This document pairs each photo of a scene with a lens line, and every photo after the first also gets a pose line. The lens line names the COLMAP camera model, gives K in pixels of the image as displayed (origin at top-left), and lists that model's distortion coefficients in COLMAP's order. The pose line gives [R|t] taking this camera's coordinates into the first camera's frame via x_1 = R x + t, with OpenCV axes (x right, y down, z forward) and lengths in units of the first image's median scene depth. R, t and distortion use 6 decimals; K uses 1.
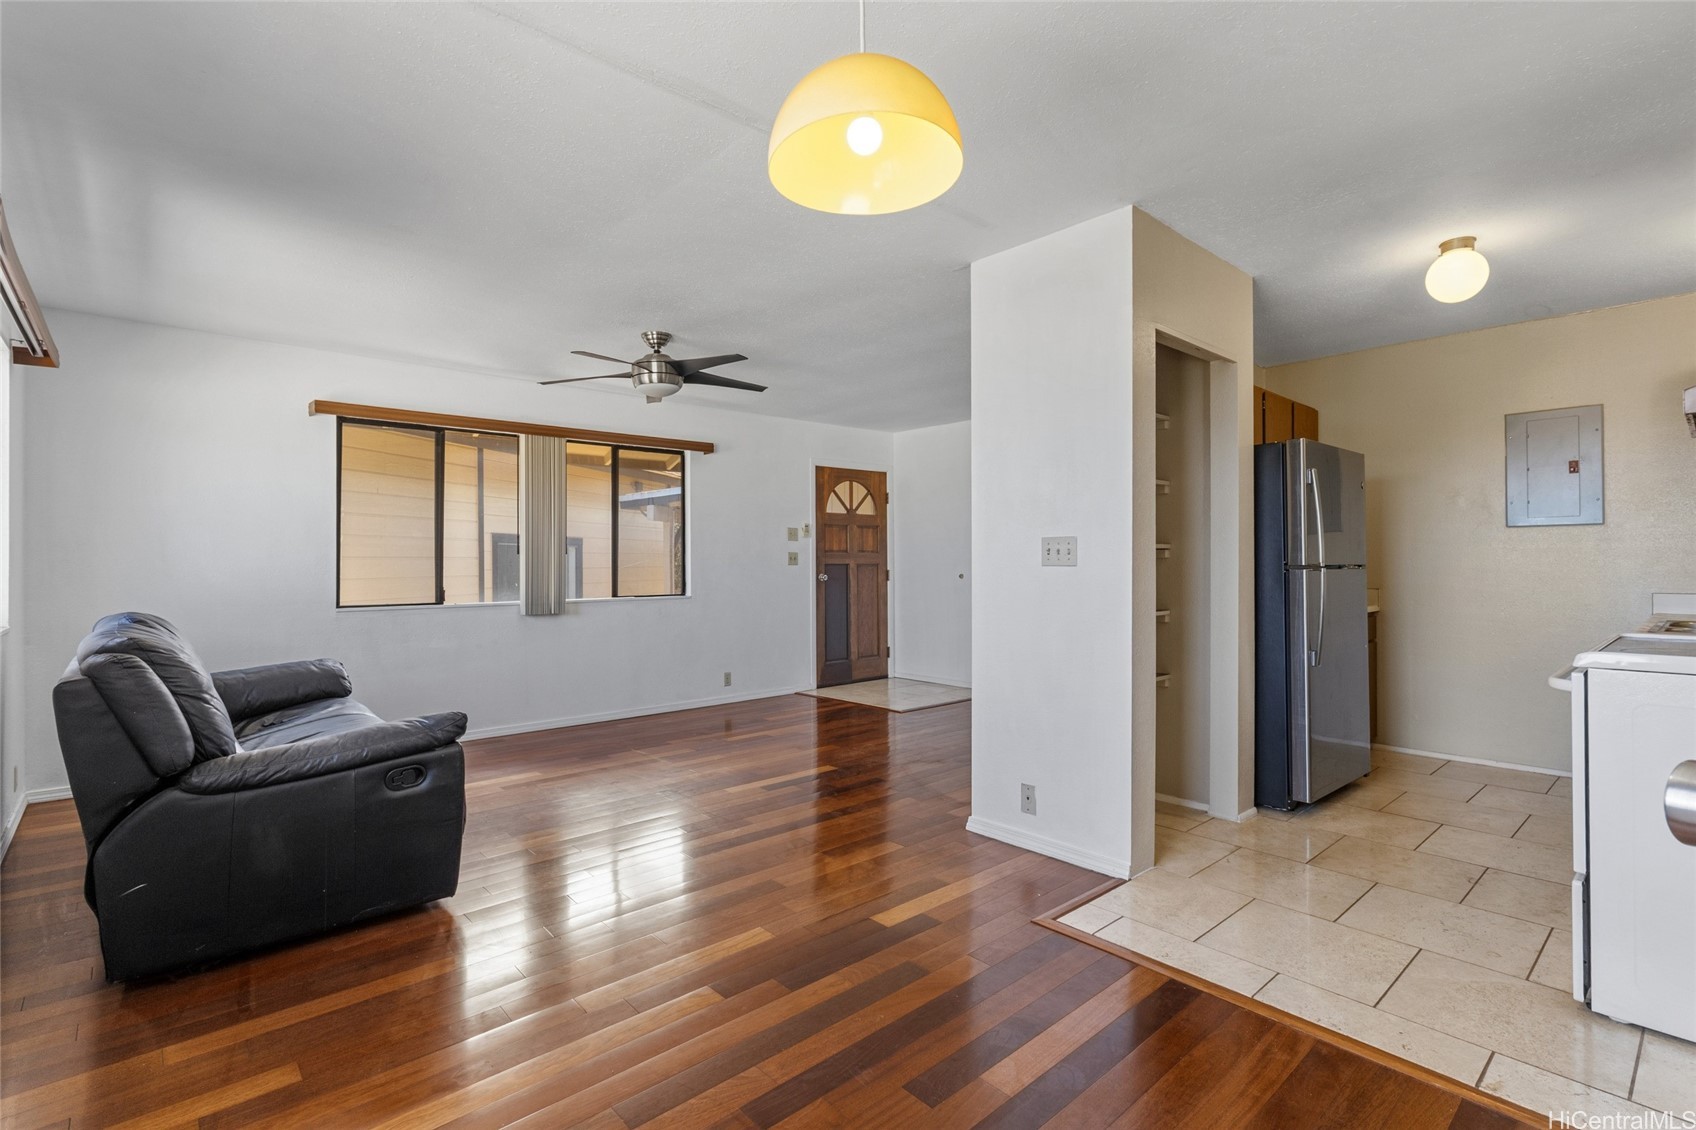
lens RADIAL K [[784.8, 0, 845.3], [0, 784.8, 559.4], [0, 0, 1]] dist [0.001412, 0.000803]
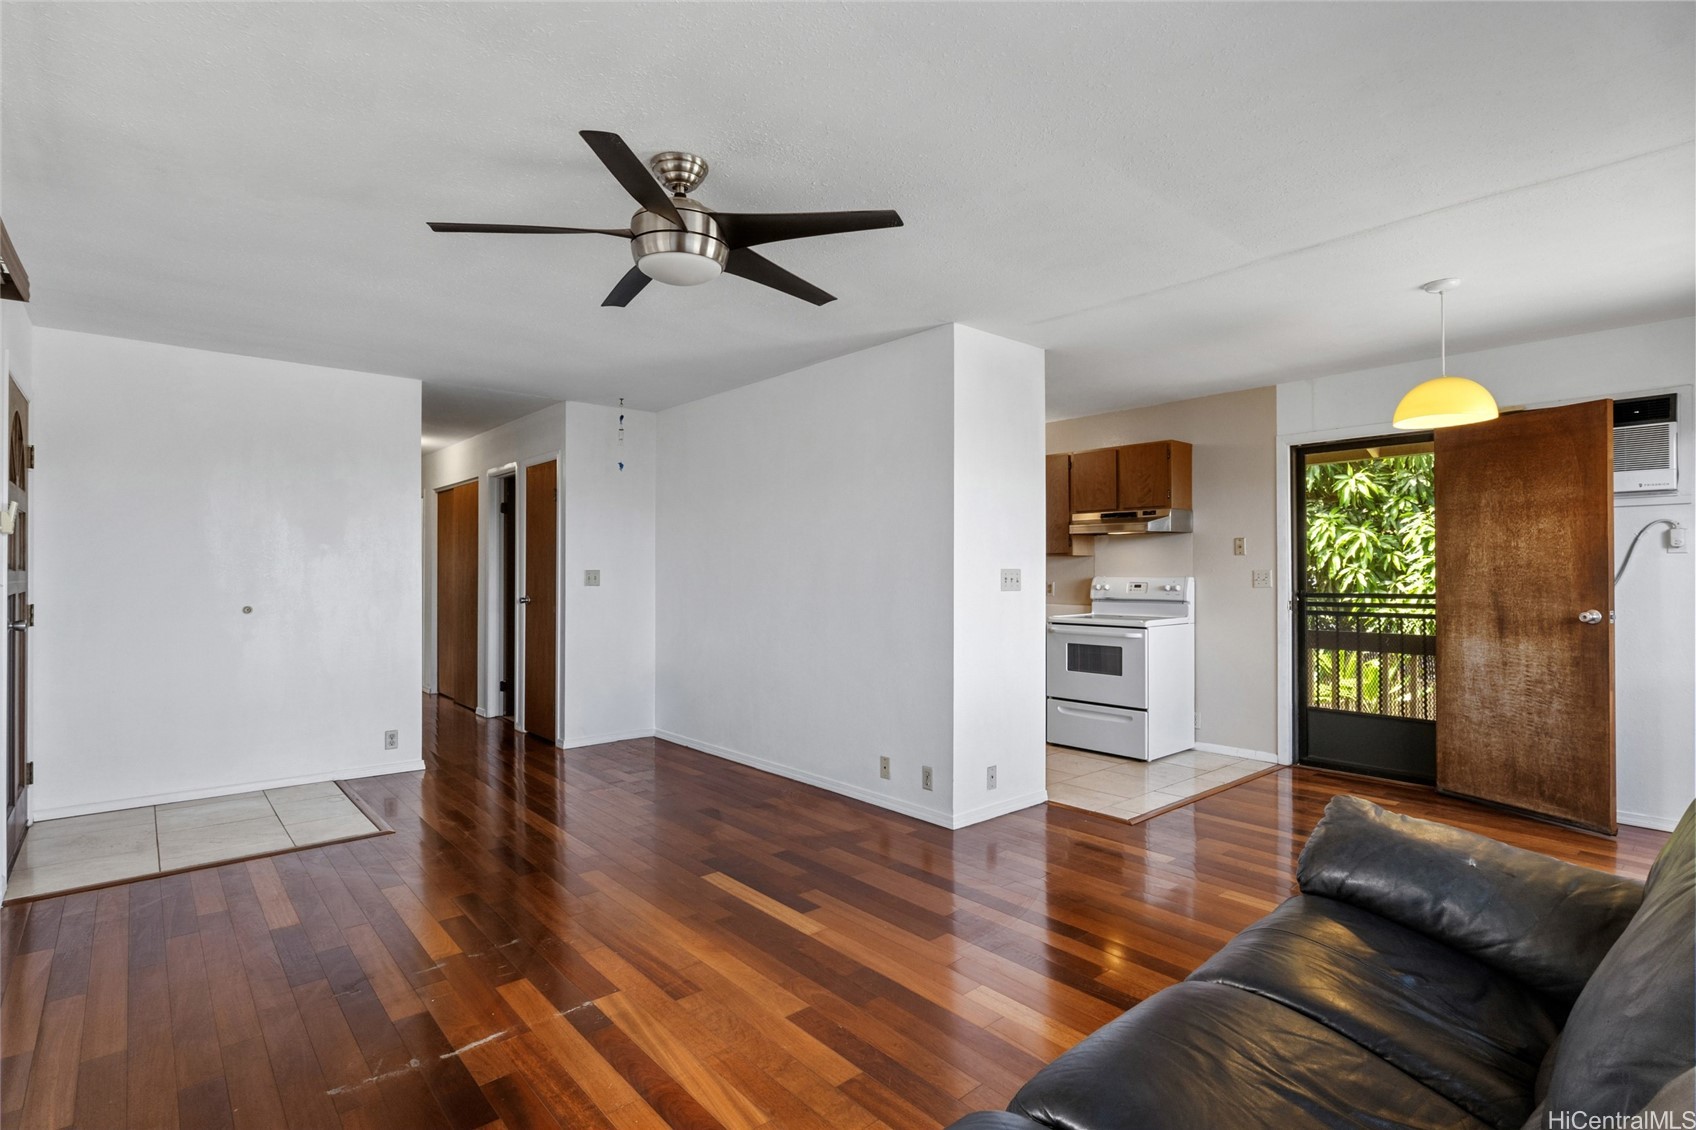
lens RADIAL K [[822.9, 0, 841.7], [0, 822.9, 569.1], [0, 0, 1]] dist [0.005858, -0.000079]
pose [[0.012205, 0.004547, 0.999915, -0.962551], [-0.006491, 0.999969, -0.004468, -0.017105], [-0.999904, -0.006436, 0.012234, 1.090044]]
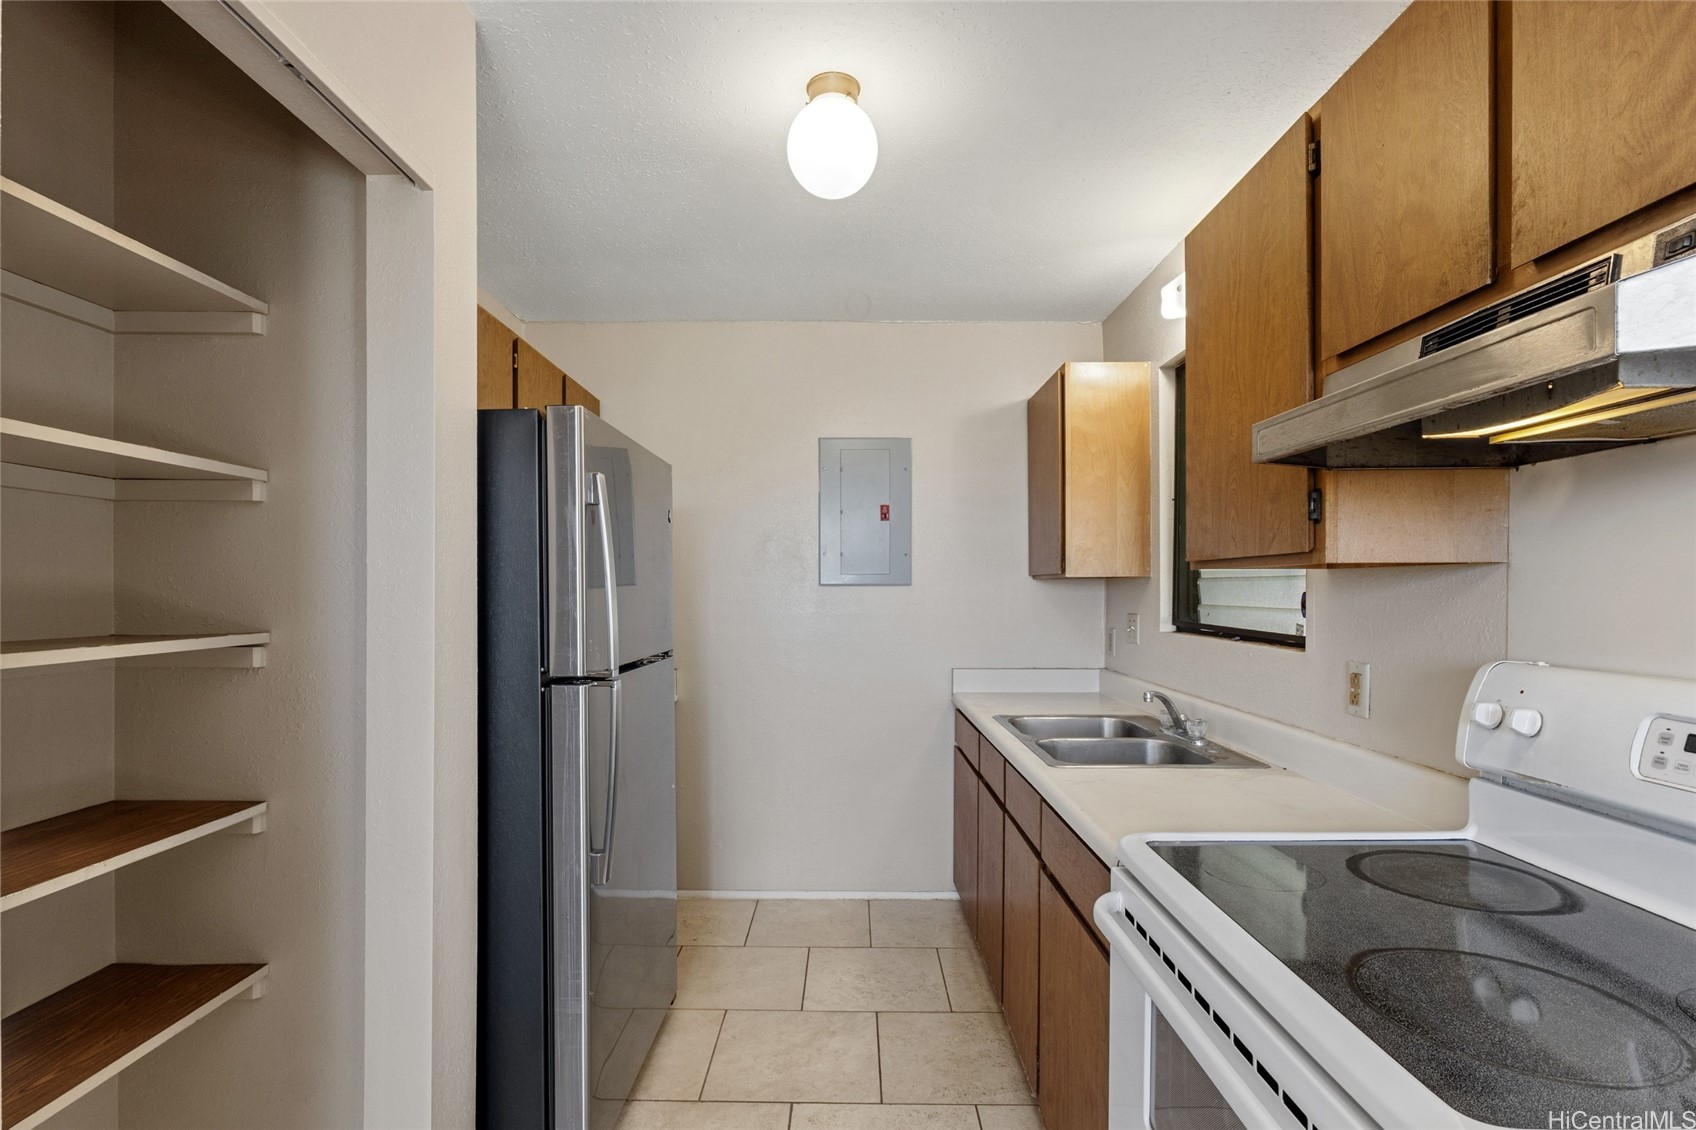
lens RADIAL K [[822.9, 0, 848.6], [0, 822.9, 594.6], [0, 0, 1]] dist [0.005858, -0.000079]
pose [[0.665572, -0.001331, 0.746333, 0.318231], [-0.002352, 0.999990, 0.003881, -0.042784], [-0.746330, -0.004339, 0.665562, 0.544481]]
